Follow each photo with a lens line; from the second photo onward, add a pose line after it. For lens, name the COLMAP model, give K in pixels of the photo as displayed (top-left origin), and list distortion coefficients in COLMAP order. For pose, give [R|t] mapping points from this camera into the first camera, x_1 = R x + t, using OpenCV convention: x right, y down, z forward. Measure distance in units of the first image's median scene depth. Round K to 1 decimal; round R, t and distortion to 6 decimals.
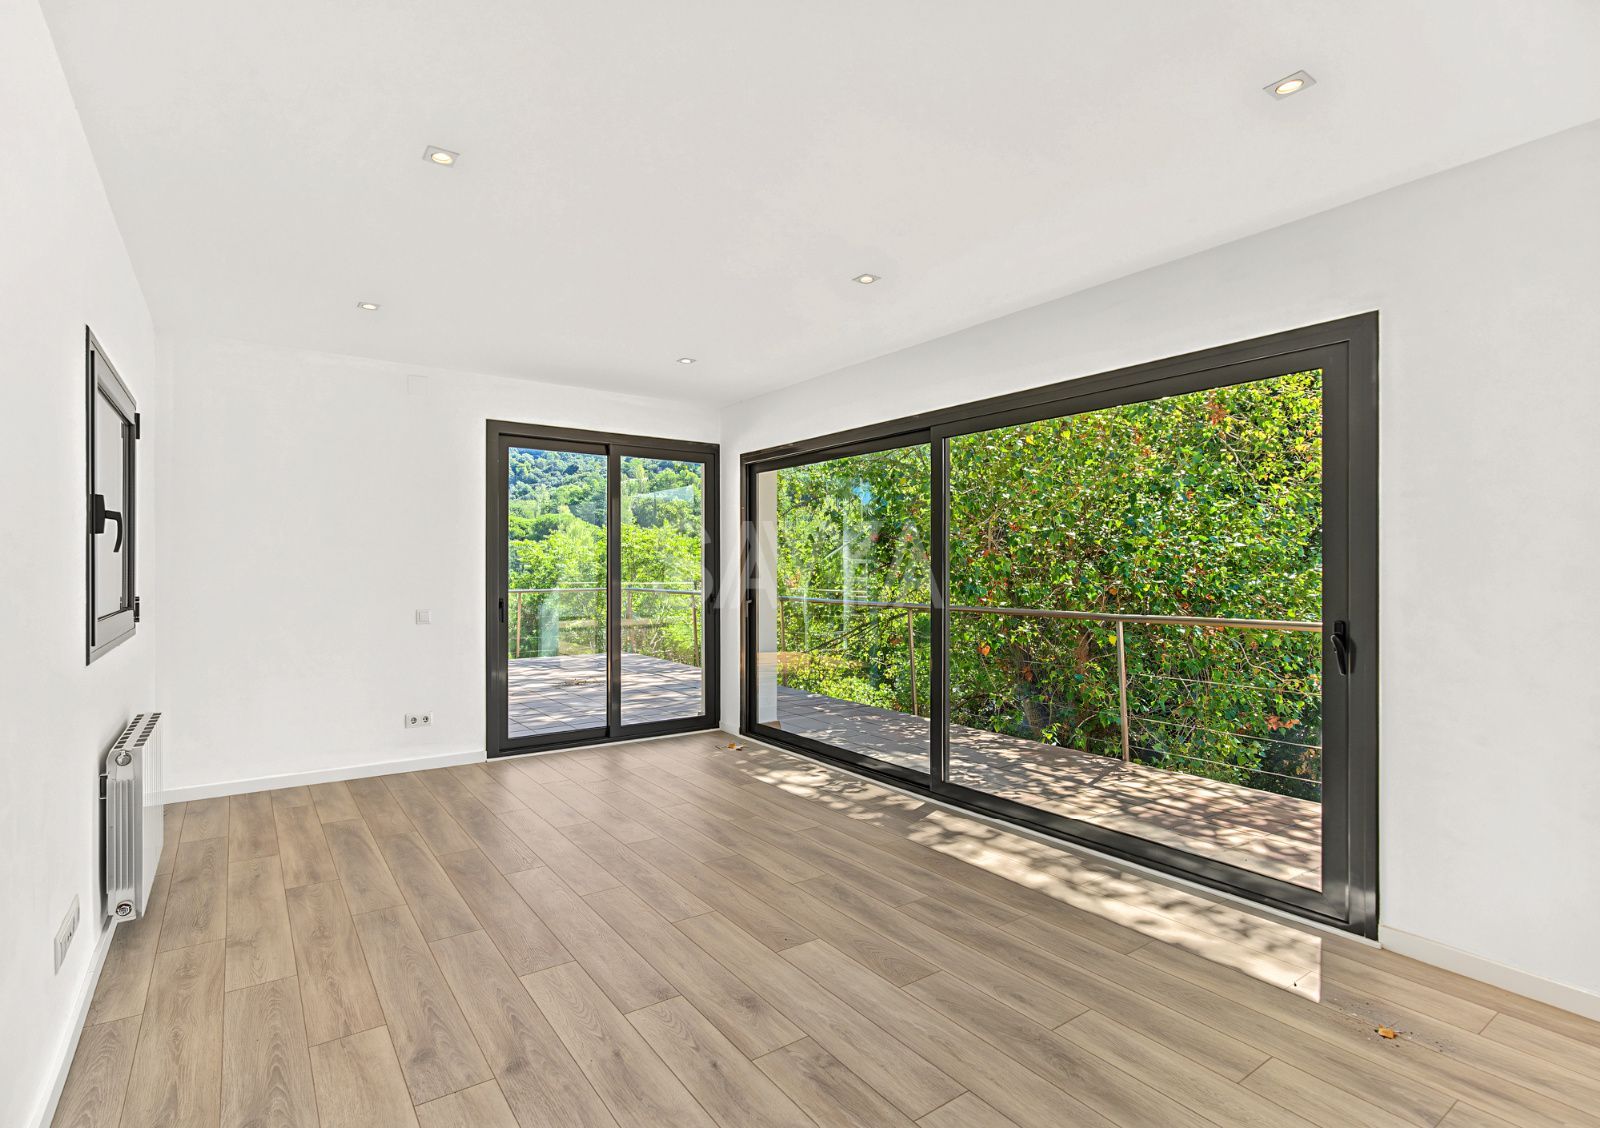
lens RADIAL K [[756.7, 0, 801.3], [0, 756.7, 576.6], [0, 0, 1]] dist [-0.004800, -0.000076]
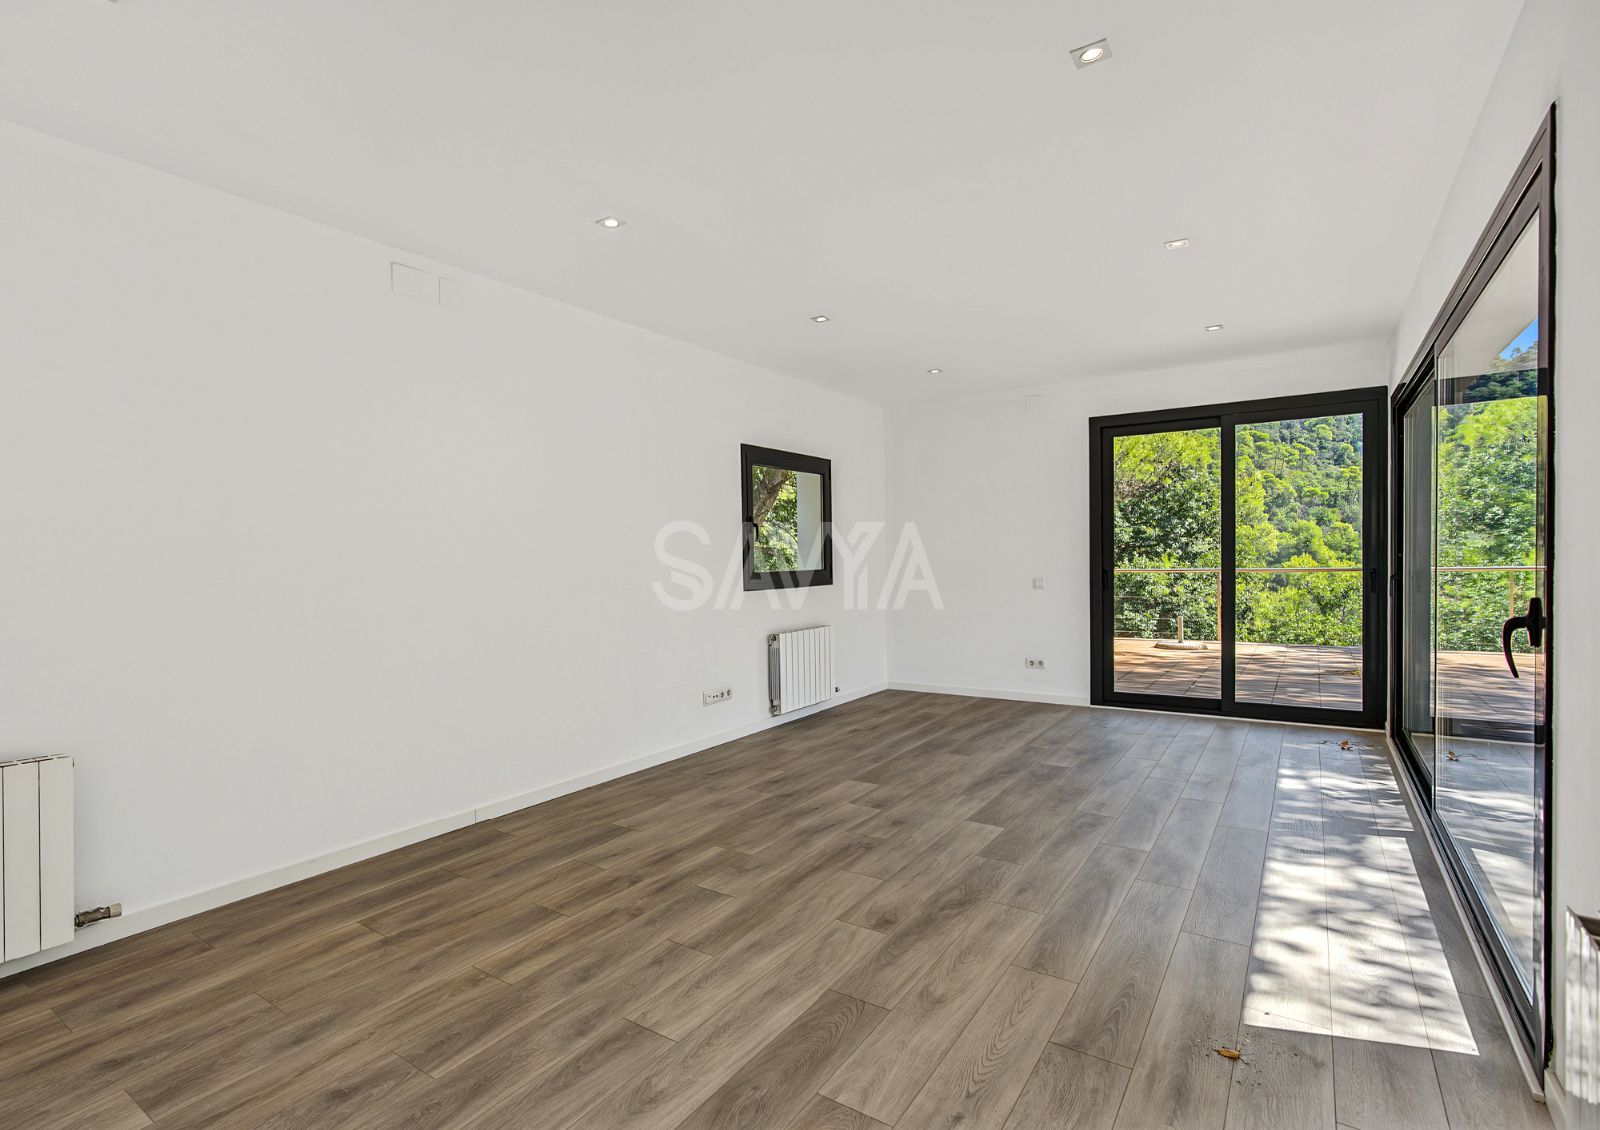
lens RADIAL K [[821.6, 0, 762.5], [0, 821.6, 568.3], [0, 0, 1]] dist [0.021829, 0.000169]
pose [[0.347916, 0.001576, -0.937524, 0.898677], [0.014760, 0.999865, 0.007158, 0.013817], [0.937409, -0.016328, 0.347846, 0.098237]]
